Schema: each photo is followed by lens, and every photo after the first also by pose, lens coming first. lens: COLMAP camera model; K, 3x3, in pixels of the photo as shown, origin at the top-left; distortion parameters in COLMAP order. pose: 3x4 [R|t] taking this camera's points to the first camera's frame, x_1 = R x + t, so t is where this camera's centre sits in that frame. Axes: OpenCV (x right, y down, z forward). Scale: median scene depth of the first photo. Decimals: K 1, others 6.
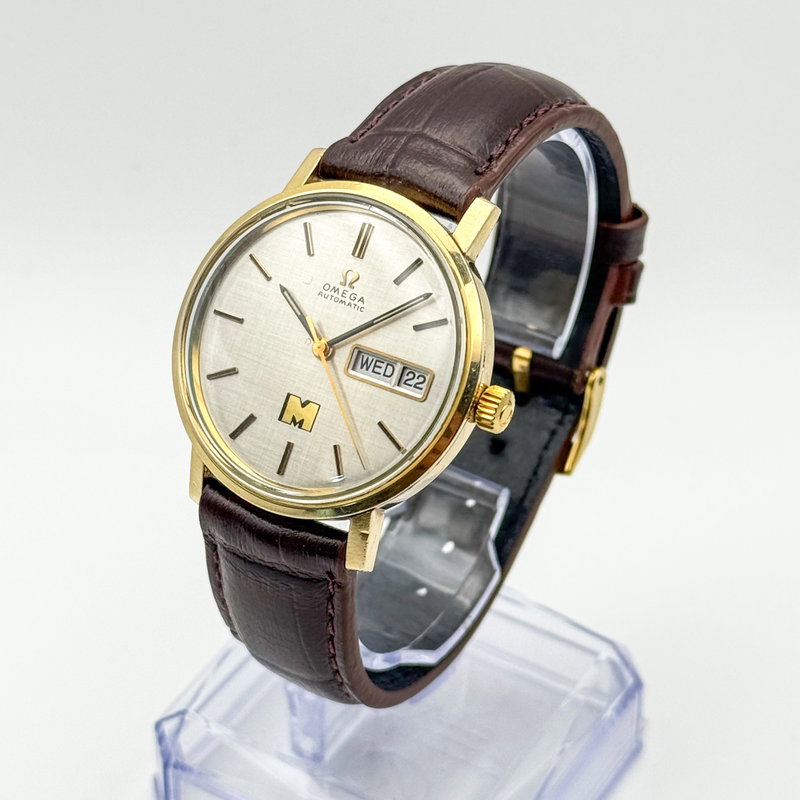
lens RADIAL K [[2123.6, 0, 400.0], [0, 2123.6, 400.0], [0, 0, 1]] dist [0.087134, 0.200157]
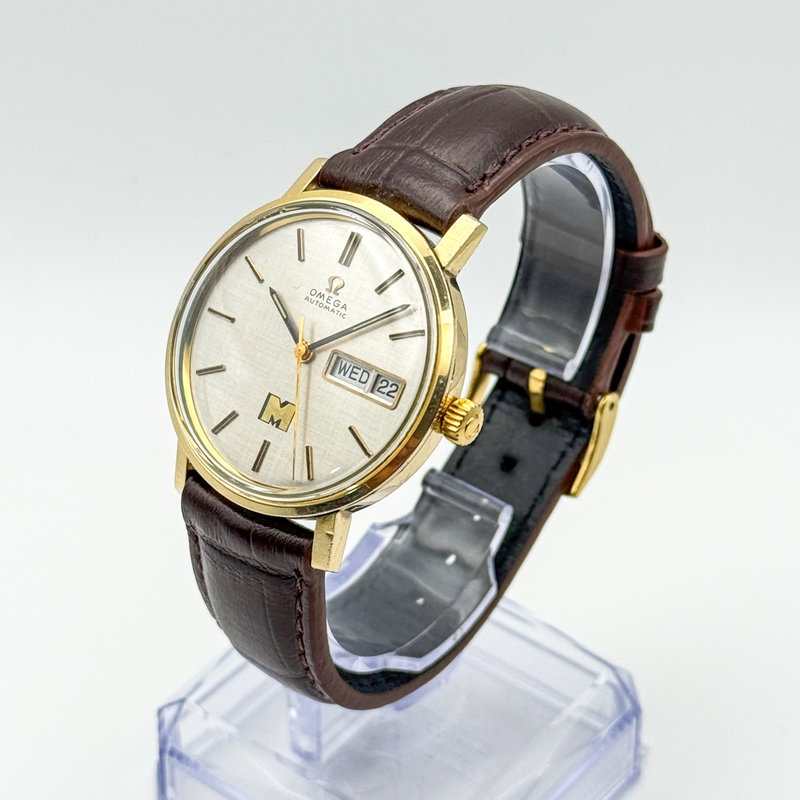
lens RADIAL K [[2123.6, 0, 400.0], [0, 2123.6, 400.0], [0, 0, 1]] dist [0.087134, 0.200157]
pose [[0.993420, 0.067520, -0.092512, 0.102443], [-0.068702, 0.997591, -0.009646, 0.005549], [0.091638, 0.015938, 0.995665, -0.016773]]
